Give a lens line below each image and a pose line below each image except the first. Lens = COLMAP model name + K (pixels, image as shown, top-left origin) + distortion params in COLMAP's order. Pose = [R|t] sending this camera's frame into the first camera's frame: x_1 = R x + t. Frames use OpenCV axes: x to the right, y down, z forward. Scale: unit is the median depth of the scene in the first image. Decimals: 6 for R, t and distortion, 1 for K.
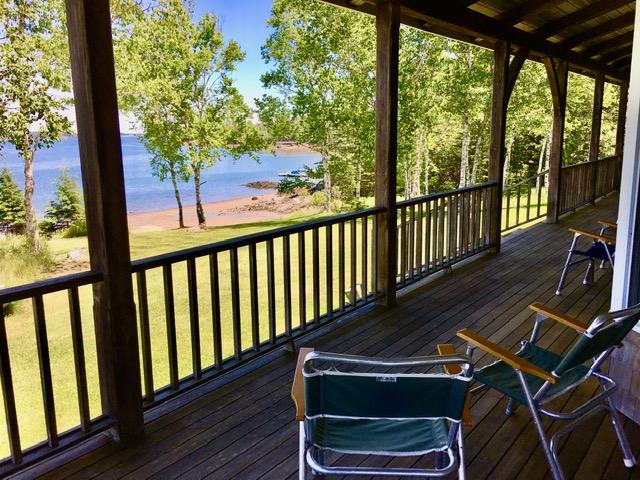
lens RADIAL K [[544.2, 0, 320.0], [0, 544.2, 240.0], [0, 0, 1]] dist [0.115581, -0.173364]
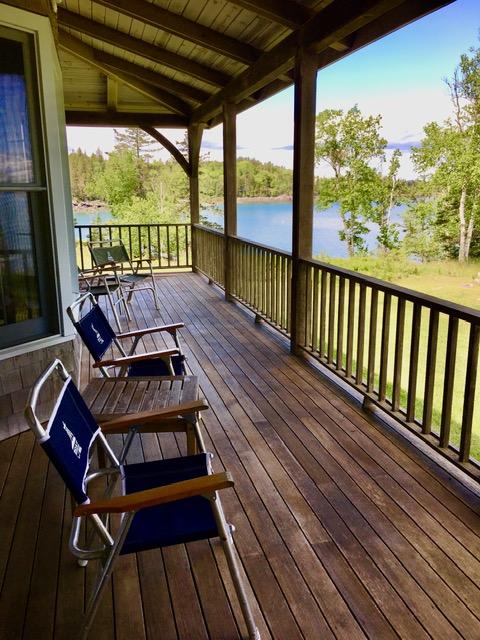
lens RADIAL K [[548.3, 0, 240.0], [0, 548.3, 320.0], [0, 0, 1]] dist [0.092427, -0.175412]
pose [[-0.612430, 0.202203, -0.764227, 1.045450], [-0.135139, 0.925725, 0.353229, -0.311679], [0.778888, 0.319605, -0.539616, 1.591056]]
